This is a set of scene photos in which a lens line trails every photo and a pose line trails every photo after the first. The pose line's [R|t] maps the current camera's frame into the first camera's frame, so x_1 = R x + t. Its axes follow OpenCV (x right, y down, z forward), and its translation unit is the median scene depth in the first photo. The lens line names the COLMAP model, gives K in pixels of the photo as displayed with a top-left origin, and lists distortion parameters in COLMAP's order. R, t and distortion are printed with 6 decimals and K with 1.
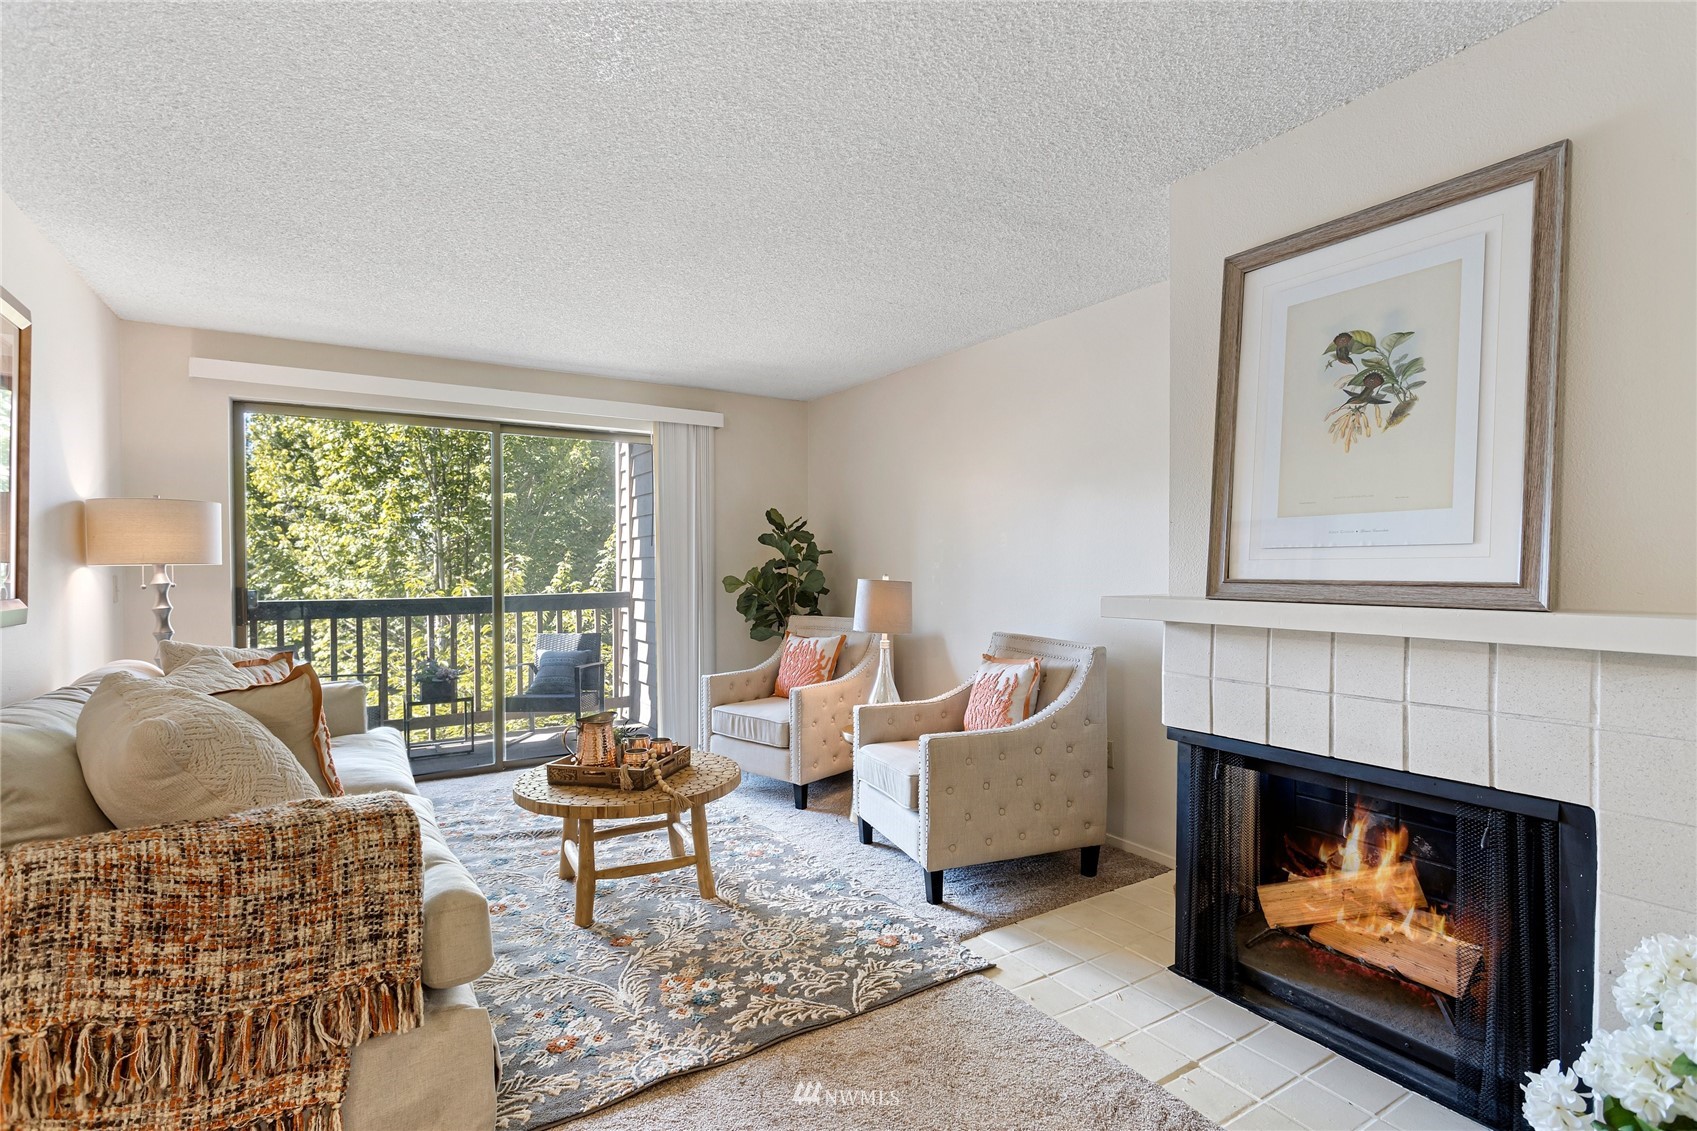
lens RADIAL K [[817.3, 0, 846.5], [0, 817.3, 575.6], [0, 0, 1]] dist [0.001215, 0.002169]
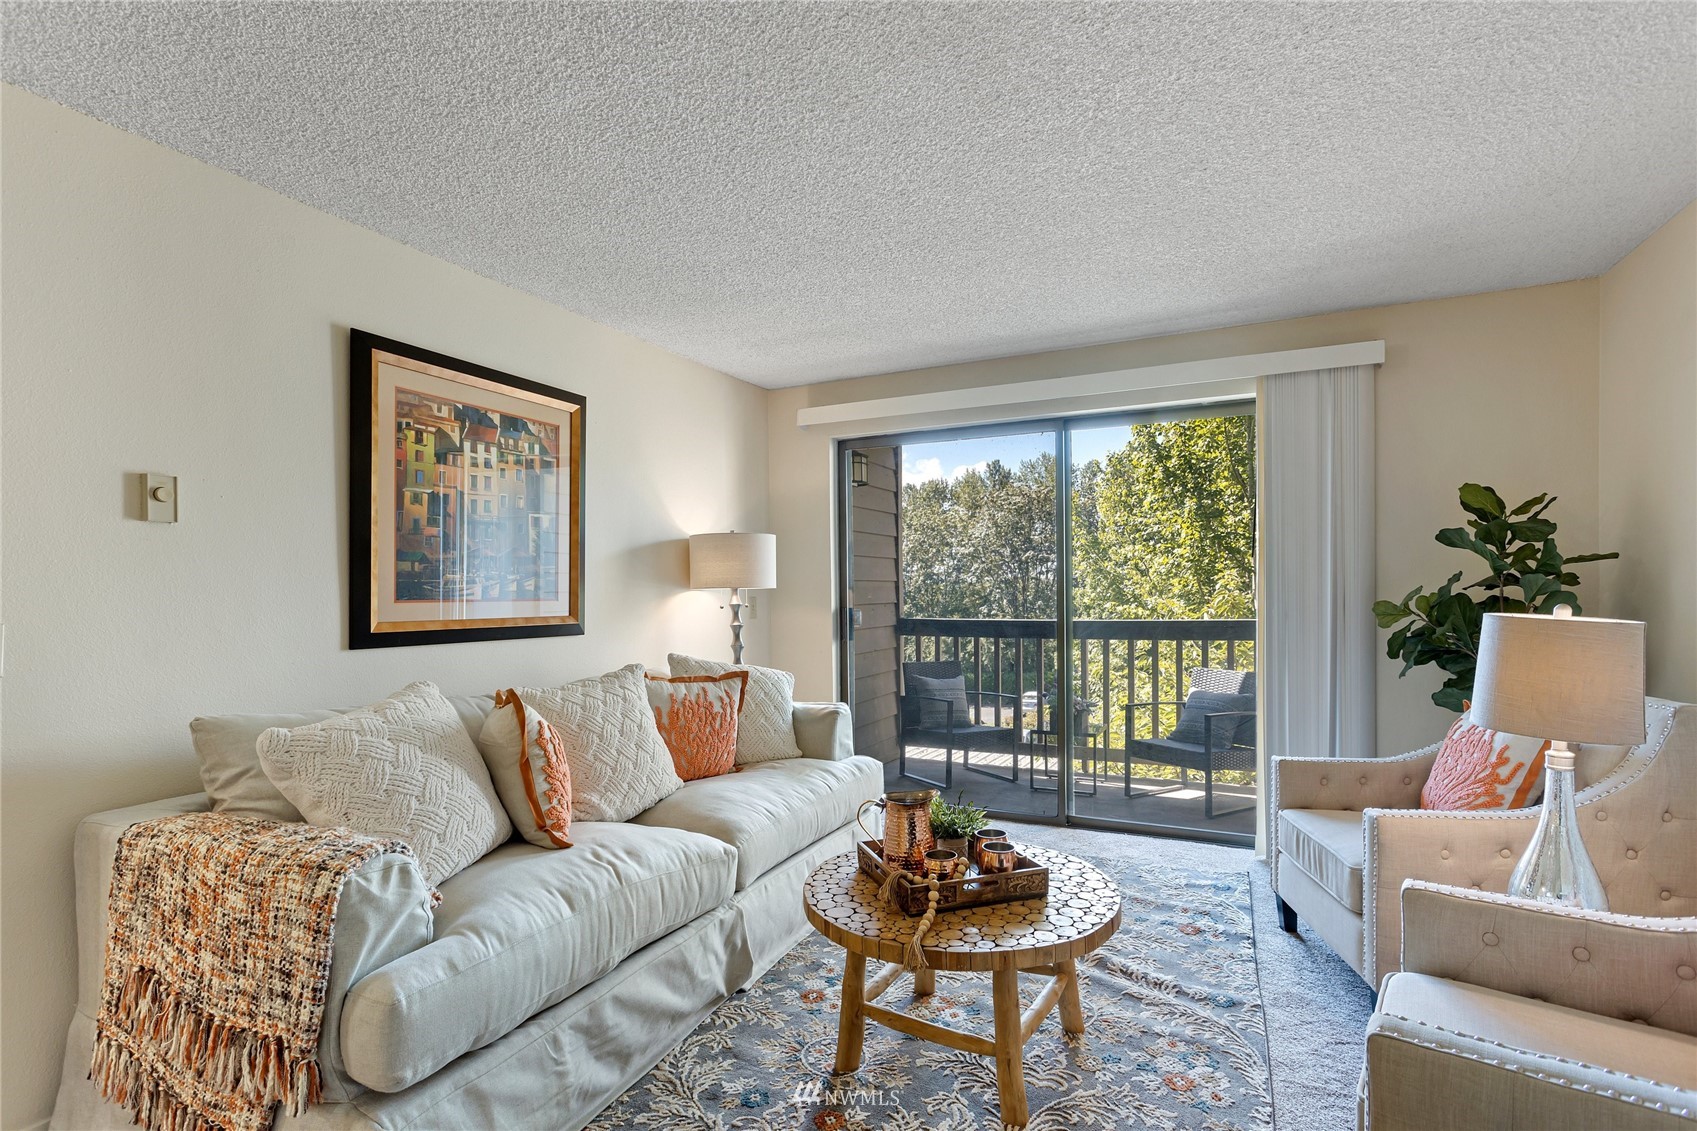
lens RADIAL K [[817.3, 0, 842.3], [0, 817.3, 600.4], [0, 0, 1]] dist [0.001215, 0.002169]
pose [[0.525052, 0.009712, -0.851015, 0.270997], [-0.001668, 0.999945, 0.010383, -0.008923], [0.851069, -0.004032, 0.525039, 0.526007]]
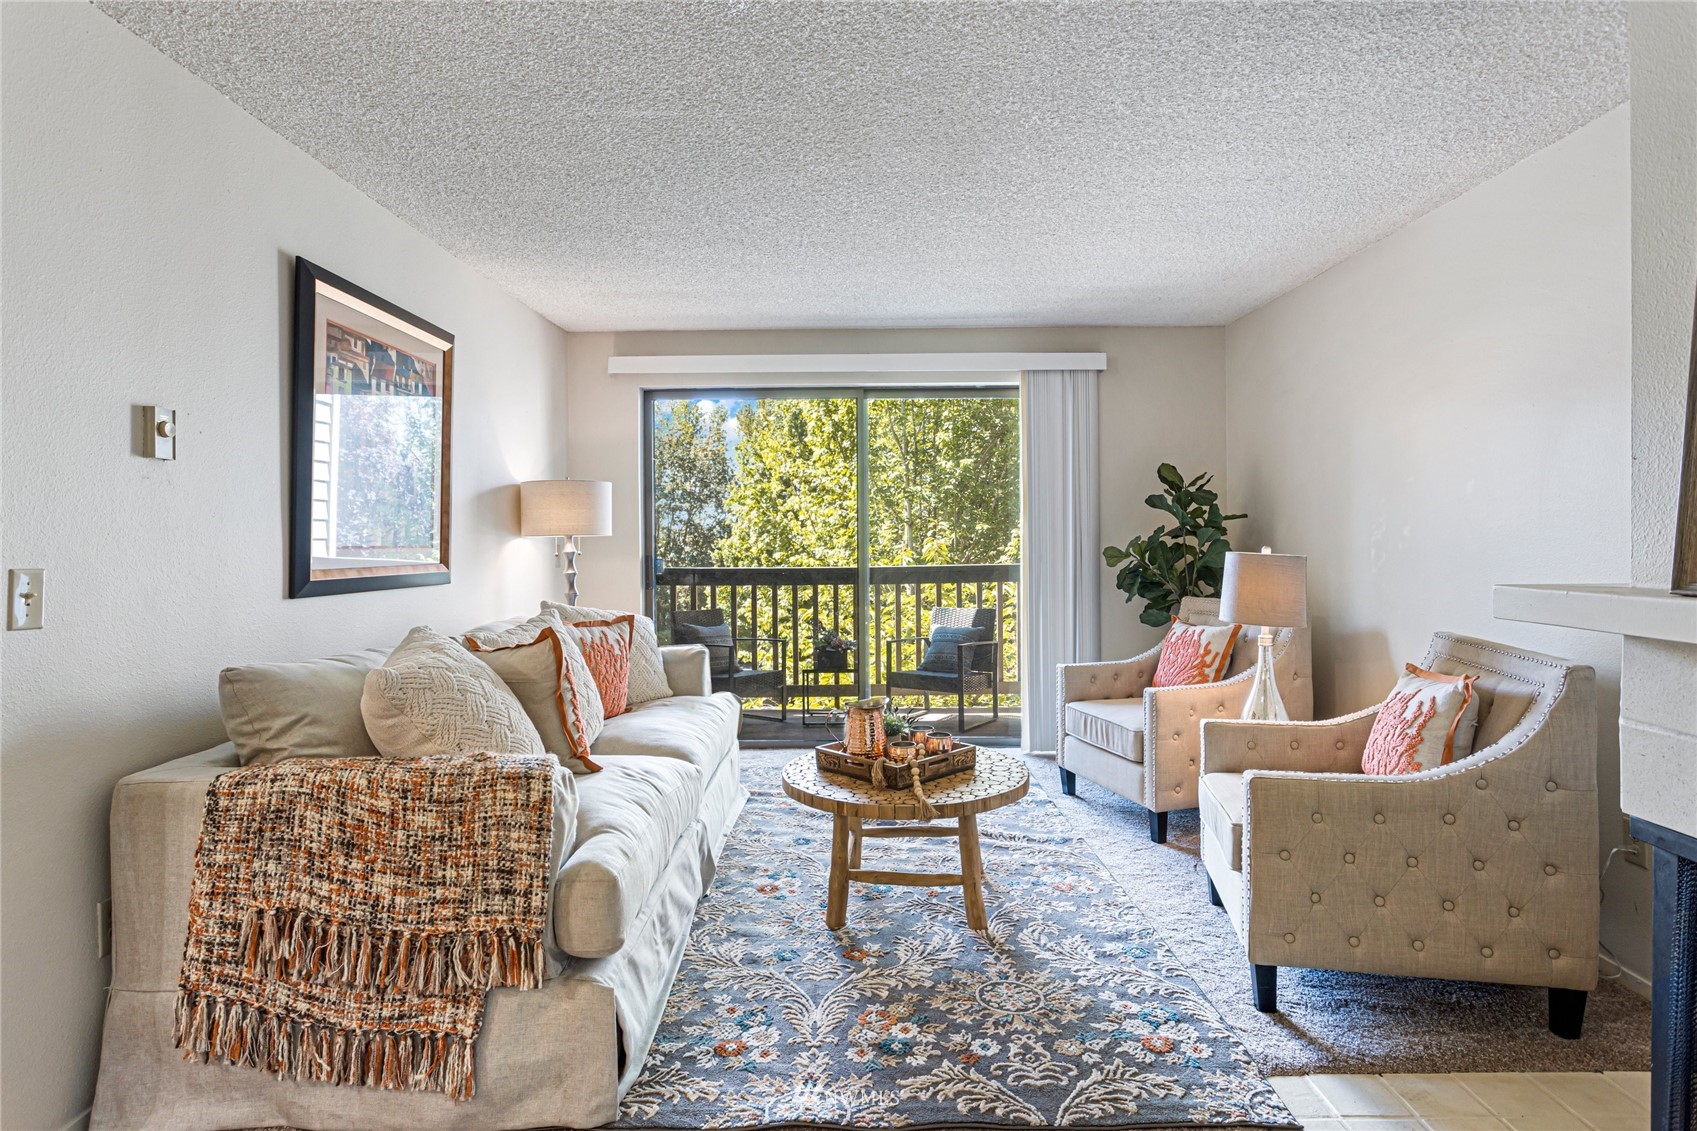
lens RADIAL K [[905.0, 0, 847.0], [0, 905.0, 536.4], [0, 0, 1]] dist [-0.005789, 0.005852]
pose [[0.839609, -0.003024, -0.543183, 0.212166], [-0.001909, 0.999962, -0.008518, -0.002688], [0.543188, 0.008189, 0.839571, 0.129777]]
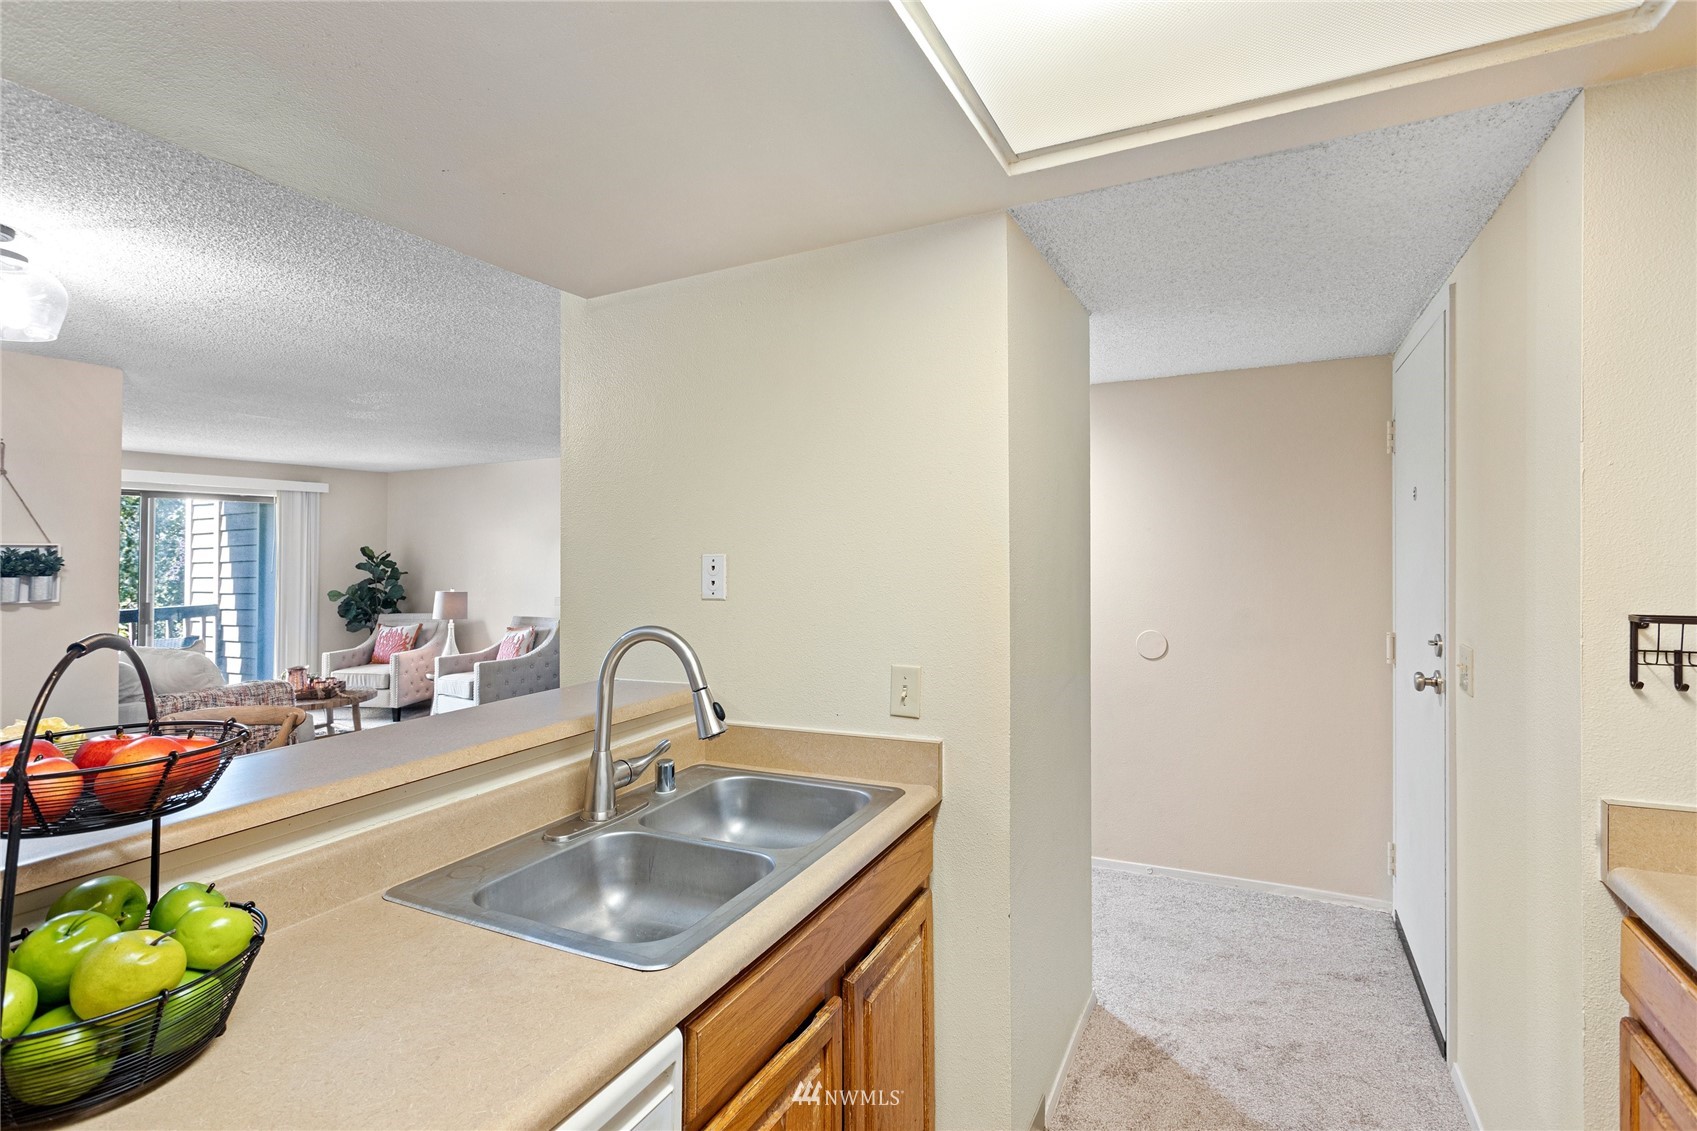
lens RADIAL K [[817.3, 0, 852.6], [0, 817.3, 516.8], [0, 0, 1]] dist [0.001215, 0.002169]
pose [[0.852431, 0.016211, 0.522589, -0.186650], [0.017844, 0.998035, -0.060067, -0.044612], [-0.522536, 0.060528, 0.850466, -1.336123]]
